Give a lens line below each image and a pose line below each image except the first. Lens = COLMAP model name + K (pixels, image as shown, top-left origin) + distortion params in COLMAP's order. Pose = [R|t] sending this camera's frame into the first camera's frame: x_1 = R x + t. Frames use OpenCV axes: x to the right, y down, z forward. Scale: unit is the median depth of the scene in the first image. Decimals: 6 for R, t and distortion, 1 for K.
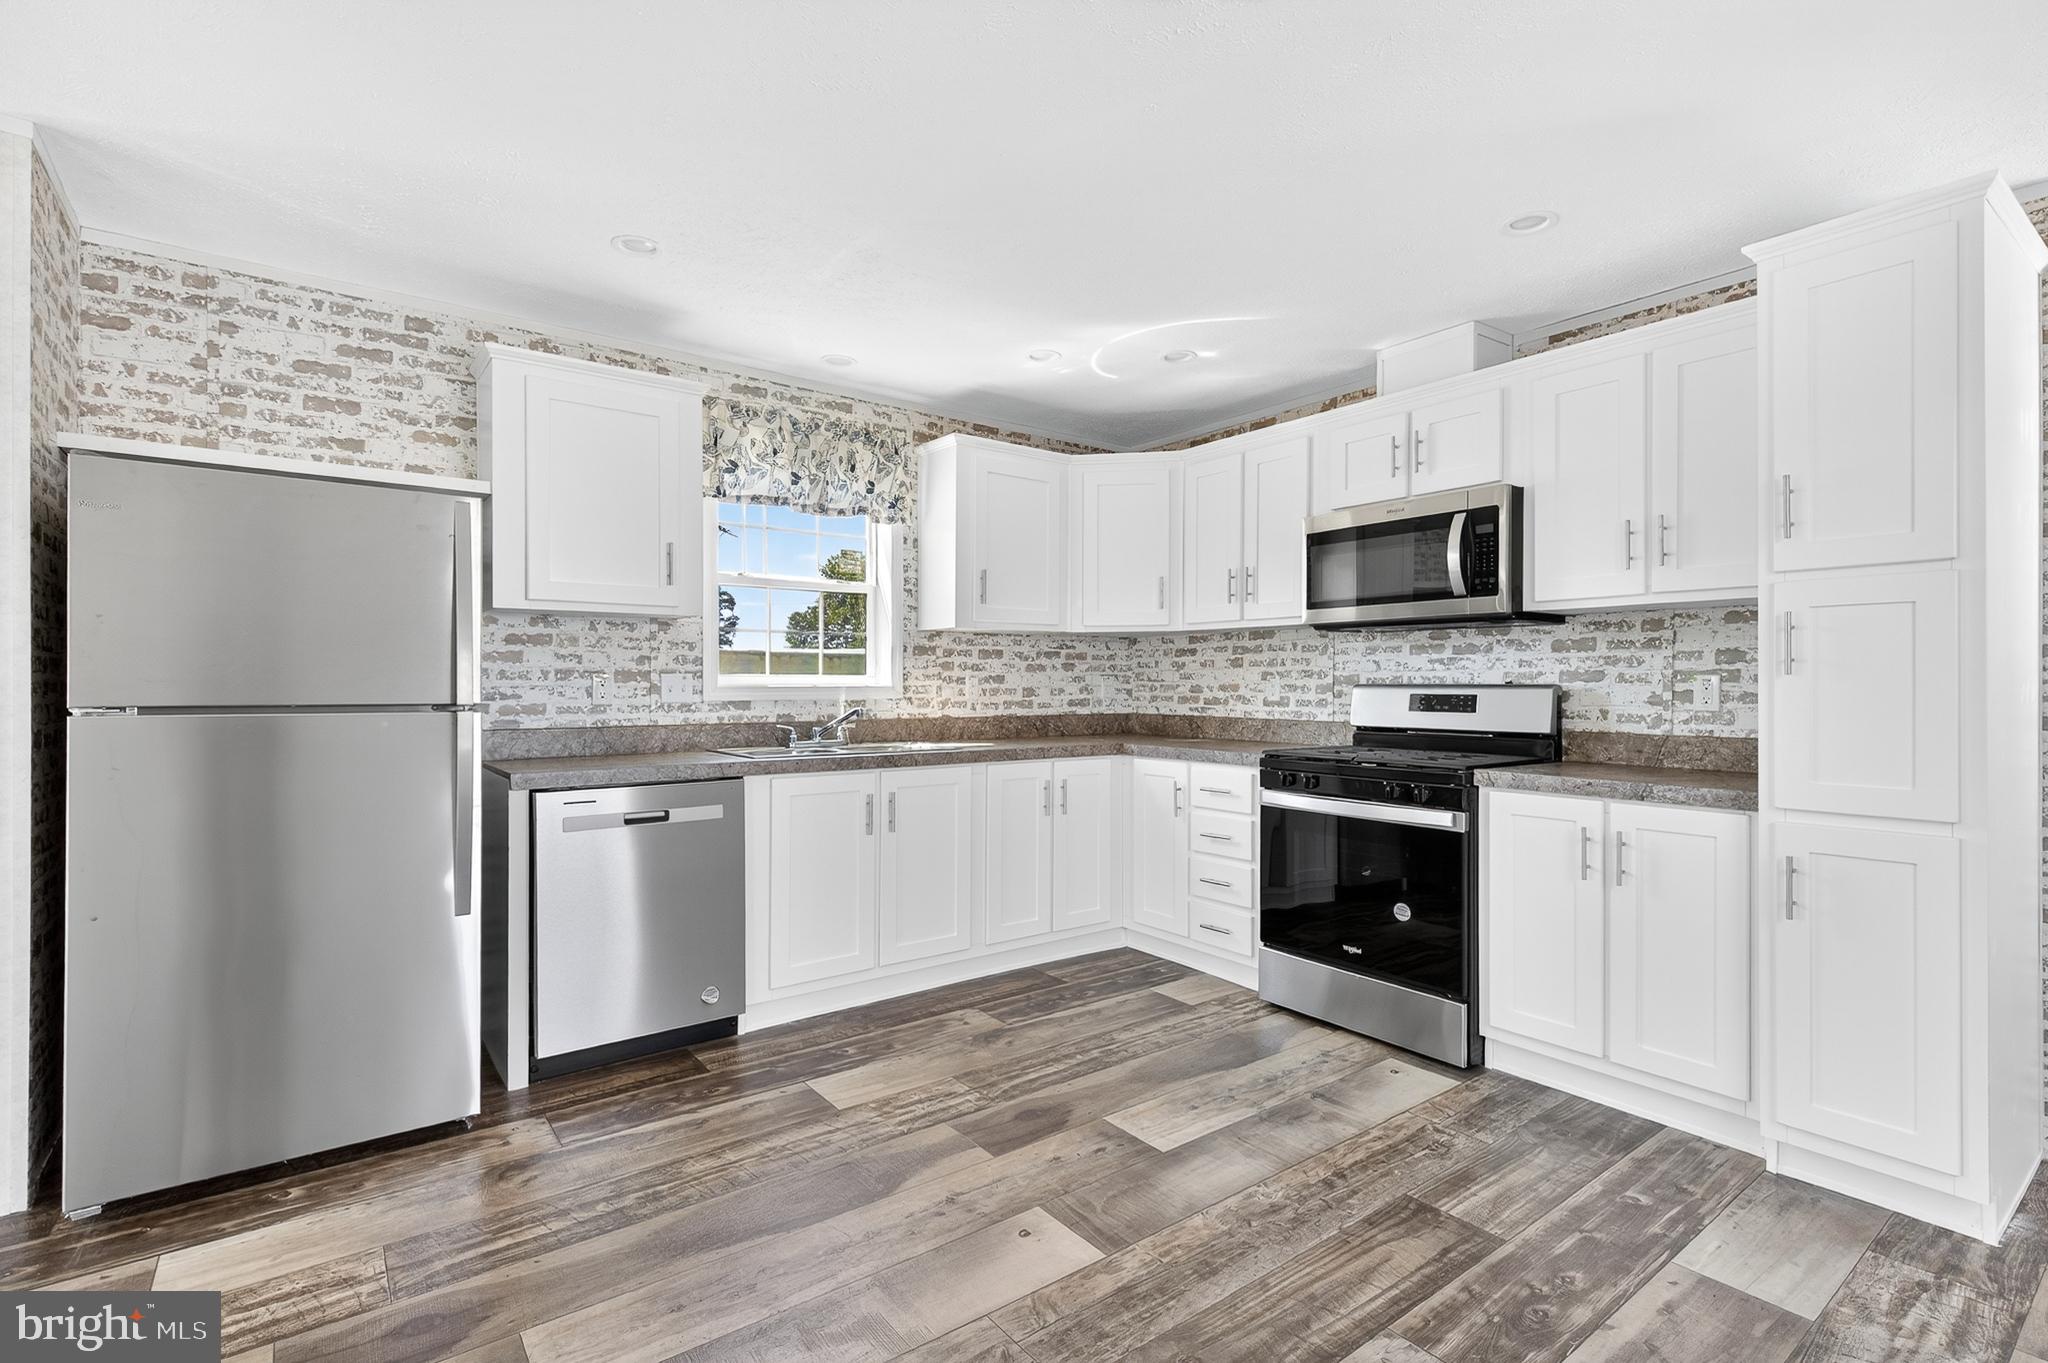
lens RADIAL K [[916.7, 0, 1024.0], [0, 916.7, 681.5], [0, 0, 1]] dist [-0.002479, -0.000902]
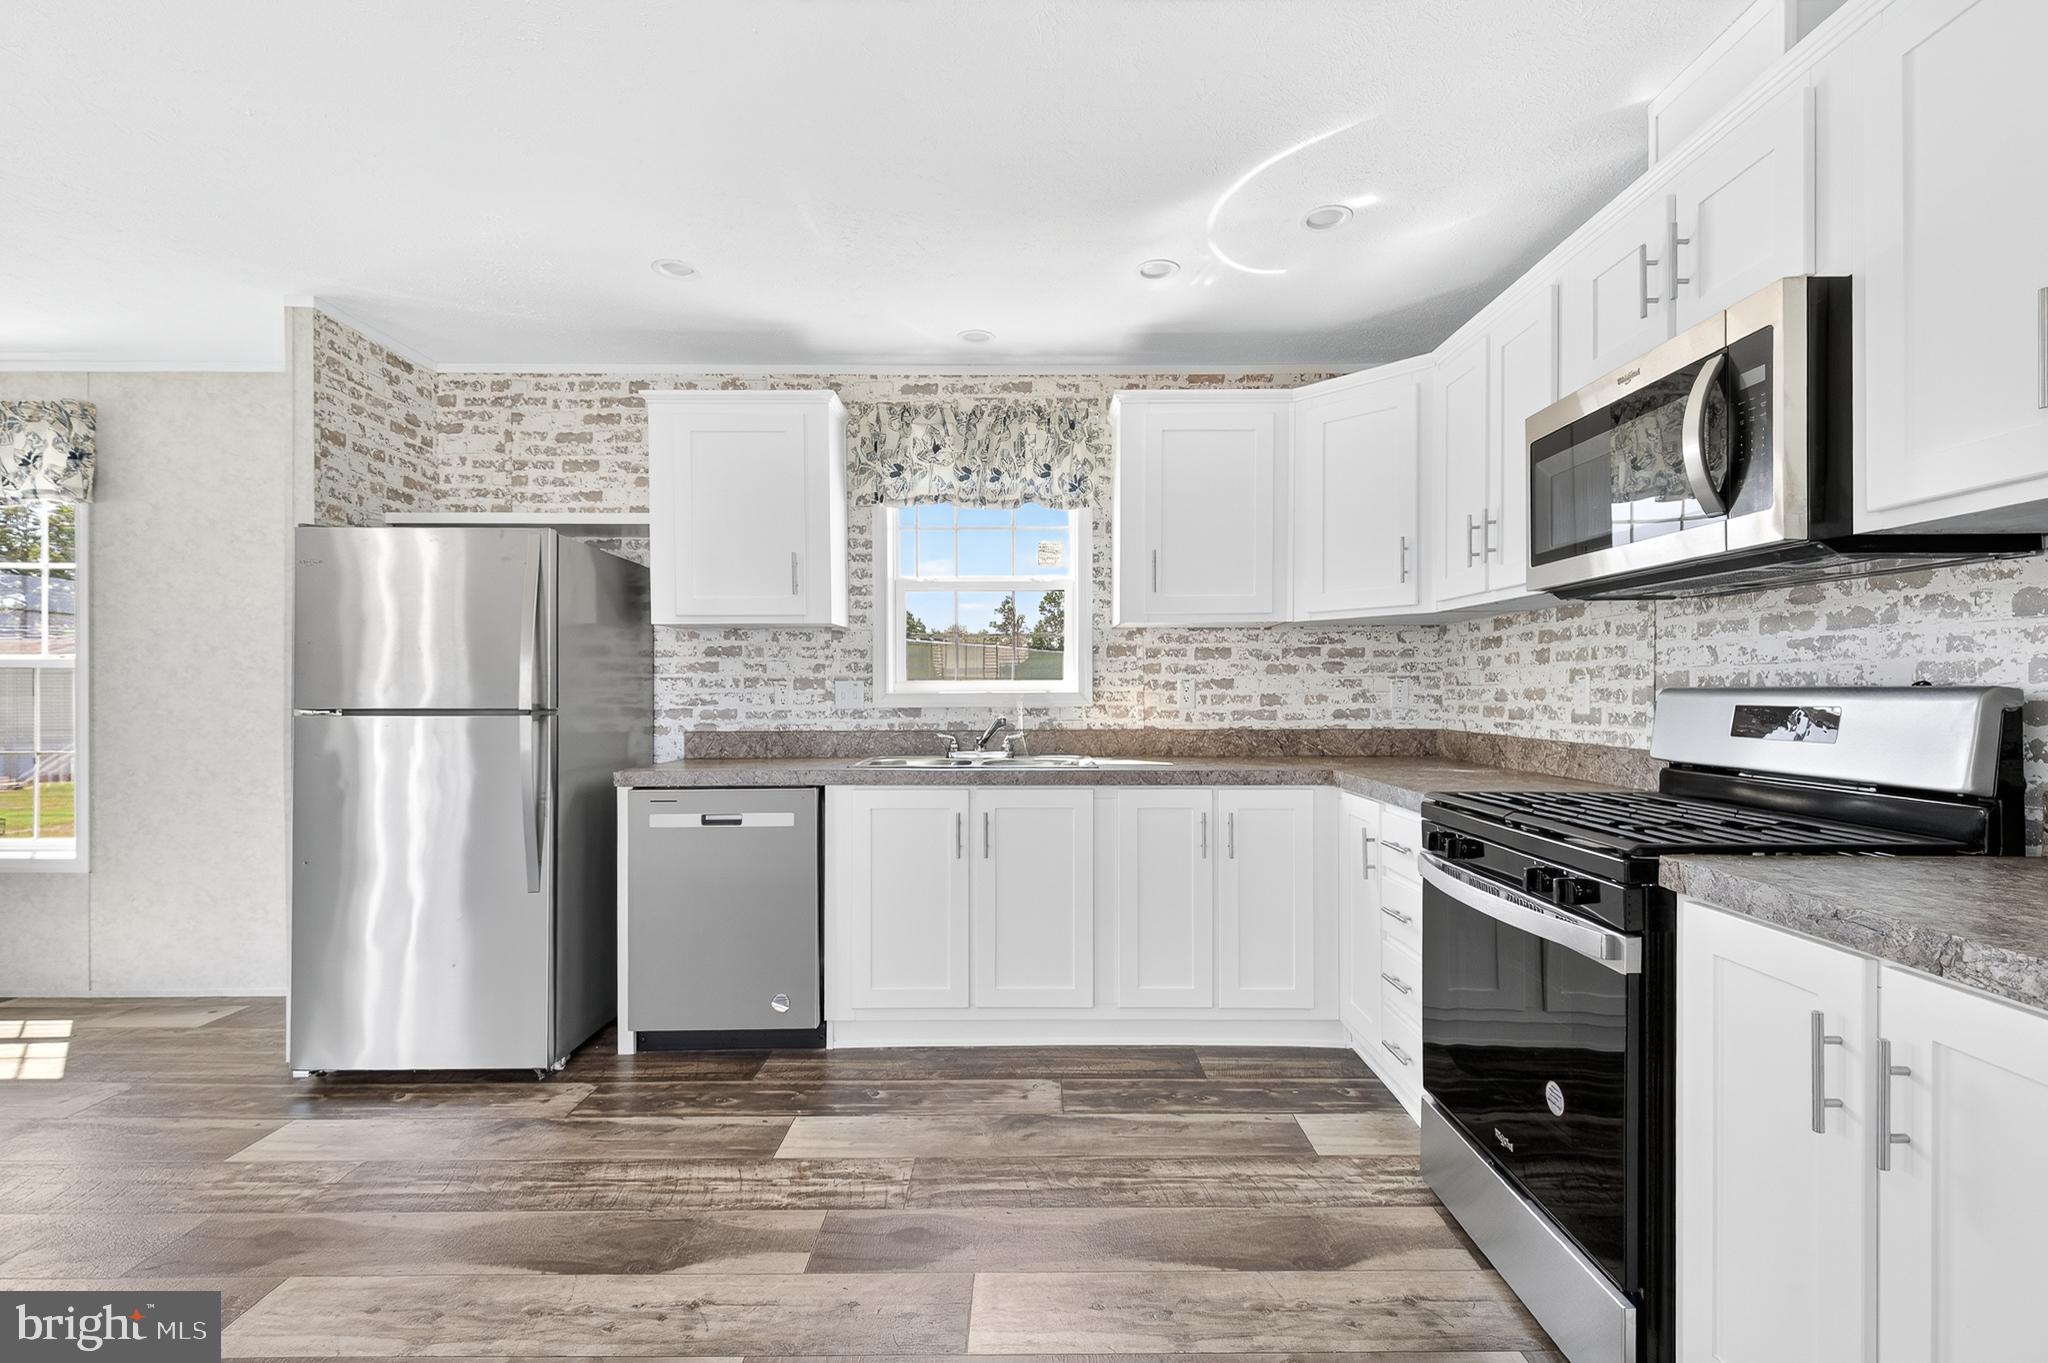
lens RADIAL K [[924.6, 0, 1026.9], [0, 924.6, 688.9], [0, 0, 1]] dist [0.007169, -0.001154]
pose [[0.808389, -0.004041, -0.588634, 0.390493], [0.004848, 0.999988, -0.000208, 0.001711], [0.588628, -0.002686, 0.808399, 0.288394]]
